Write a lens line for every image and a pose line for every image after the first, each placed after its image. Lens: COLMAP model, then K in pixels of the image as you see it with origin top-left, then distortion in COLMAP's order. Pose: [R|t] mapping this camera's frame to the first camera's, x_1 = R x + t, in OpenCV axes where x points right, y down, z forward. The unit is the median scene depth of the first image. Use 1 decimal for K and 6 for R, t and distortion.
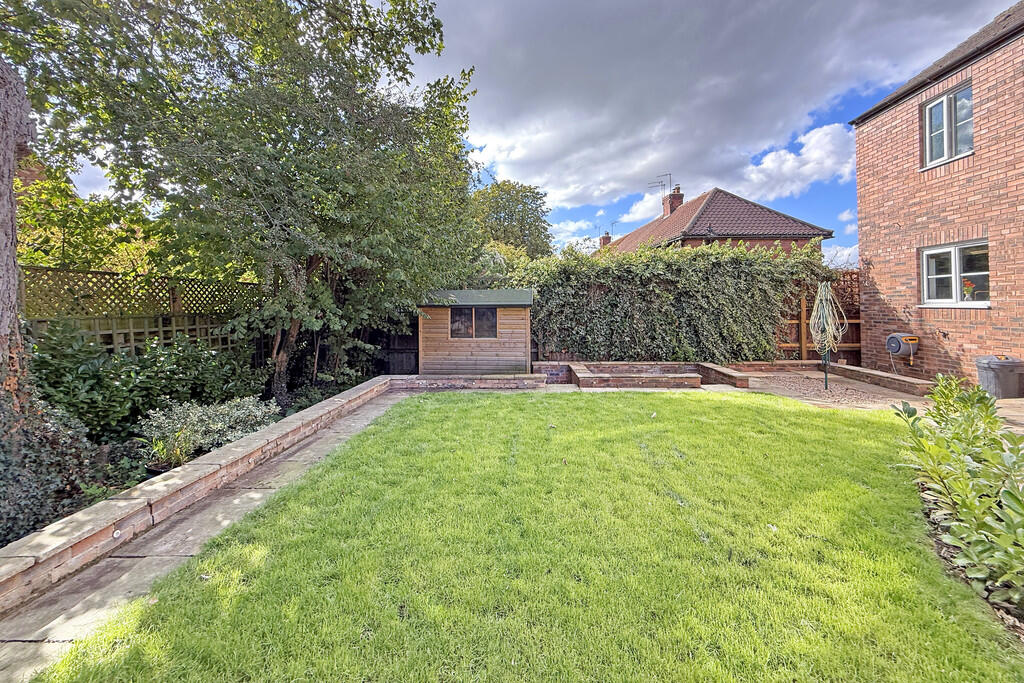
lens RADIAL K [[406.9, 0, 510.7], [0, 406.9, 302.6], [0, 0, 1]] dist [0.000566, -0.000062]
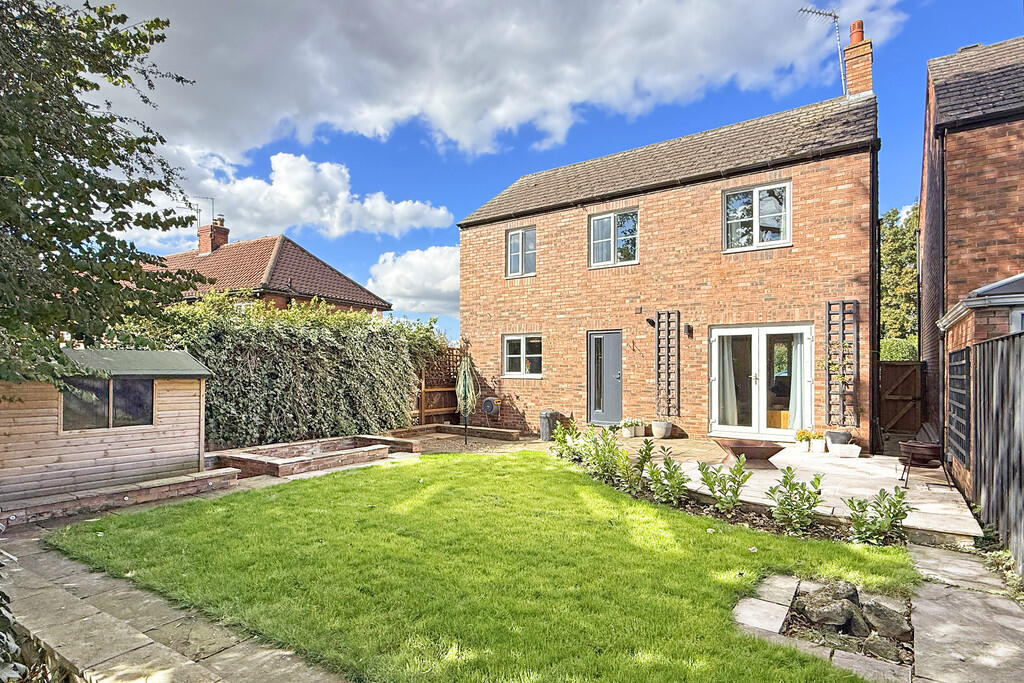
lens RADIAL K [[529.2, 0, 512.4], [0, 529.2, 373.1], [0, 0, 1]] dist [0.000512, 0.000034]
pose [[0.510863, 0.006112, 0.859641, -0.501210], [-0.013362, 0.999910, 0.000831, -0.005977], [-0.859558, -0.011911, 0.510899, 0.062828]]
